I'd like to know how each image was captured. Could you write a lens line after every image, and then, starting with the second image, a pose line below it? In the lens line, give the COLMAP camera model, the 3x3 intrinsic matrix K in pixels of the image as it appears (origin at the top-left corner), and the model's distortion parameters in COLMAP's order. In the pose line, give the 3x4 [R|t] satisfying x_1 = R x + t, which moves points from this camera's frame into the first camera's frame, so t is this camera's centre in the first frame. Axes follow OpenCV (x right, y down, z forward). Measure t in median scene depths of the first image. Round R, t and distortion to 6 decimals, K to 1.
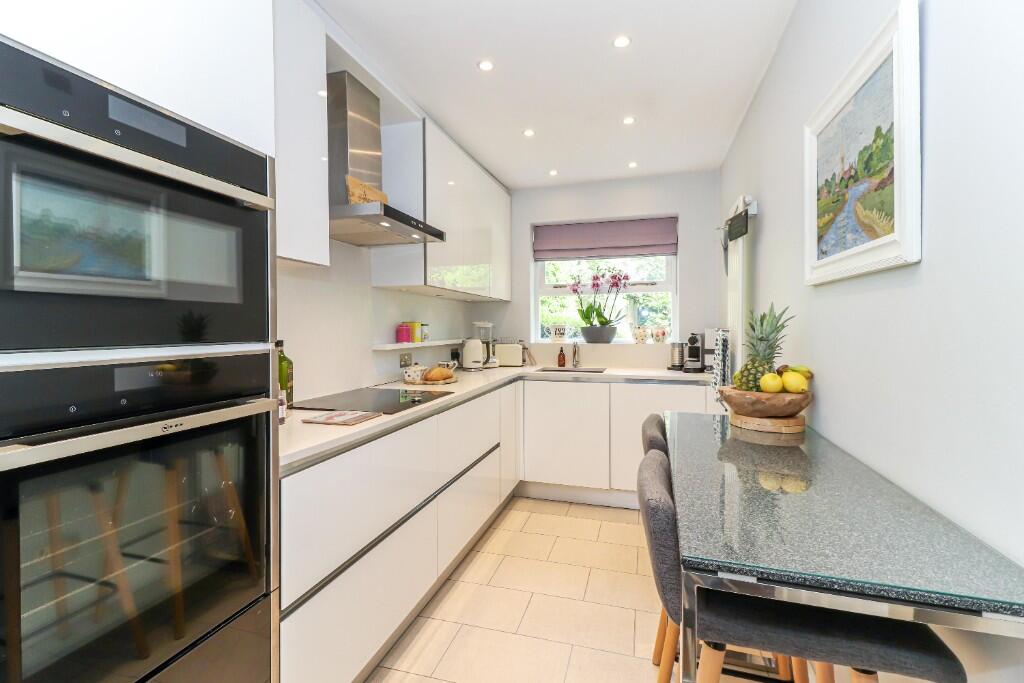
lens RADIAL K [[469.1, 0, 508.2], [0, 469.1, 336.1], [0, 0, 1]] dist [0.006145, -0.006942]
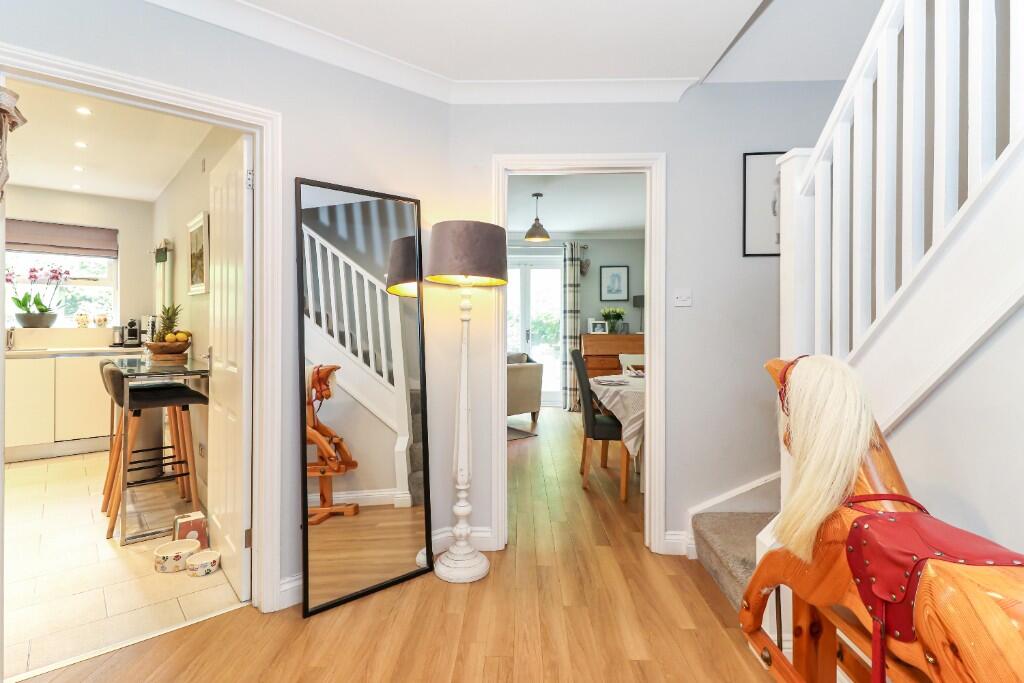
lens RADIAL K [[522.9, 0, 523.4], [0, 522.9, 319.8], [0, 0, 1]] dist [-0.001004, -0.001696]
pose [[0.529558, 0.009504, 0.848220, -0.301549], [0.009129, 0.999815, -0.016902, 0.032385], [-0.848224, 0.016694, 0.529374, -0.795434]]
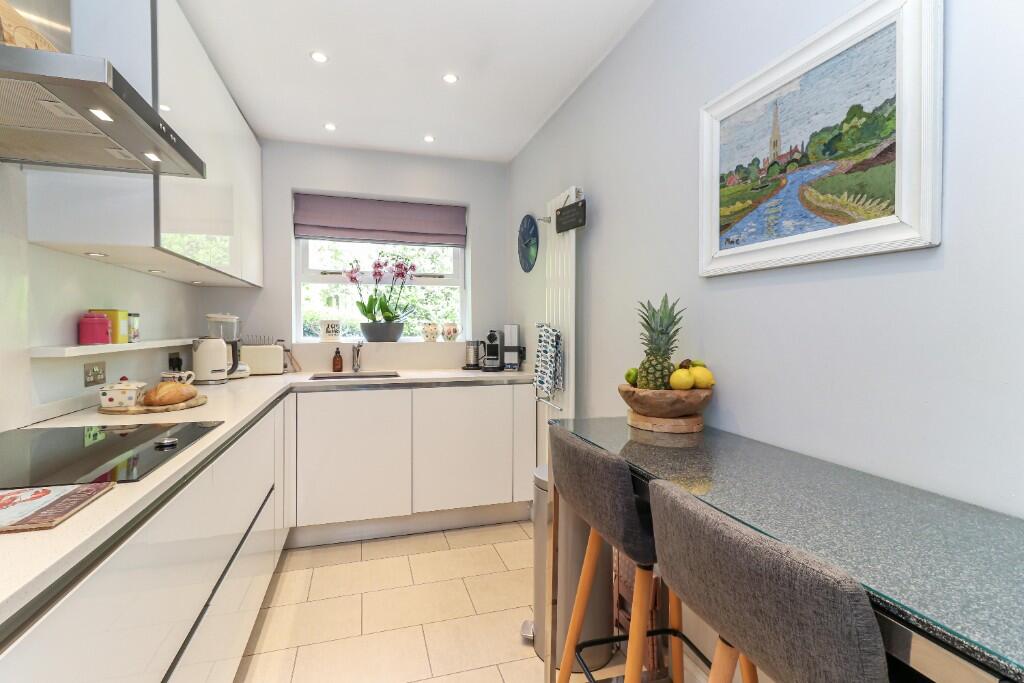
lens RADIAL K [[469.1, 0, 510.4], [0, 469.1, 335.9], [0, 0, 1]] dist [0.006145, -0.006942]
pose [[0.829159, -0.004011, 0.558999, -0.105593], [0.005216, 0.999986, -0.000561, 0.006151], [-0.558989, 0.003381, 0.829168, 0.193384]]
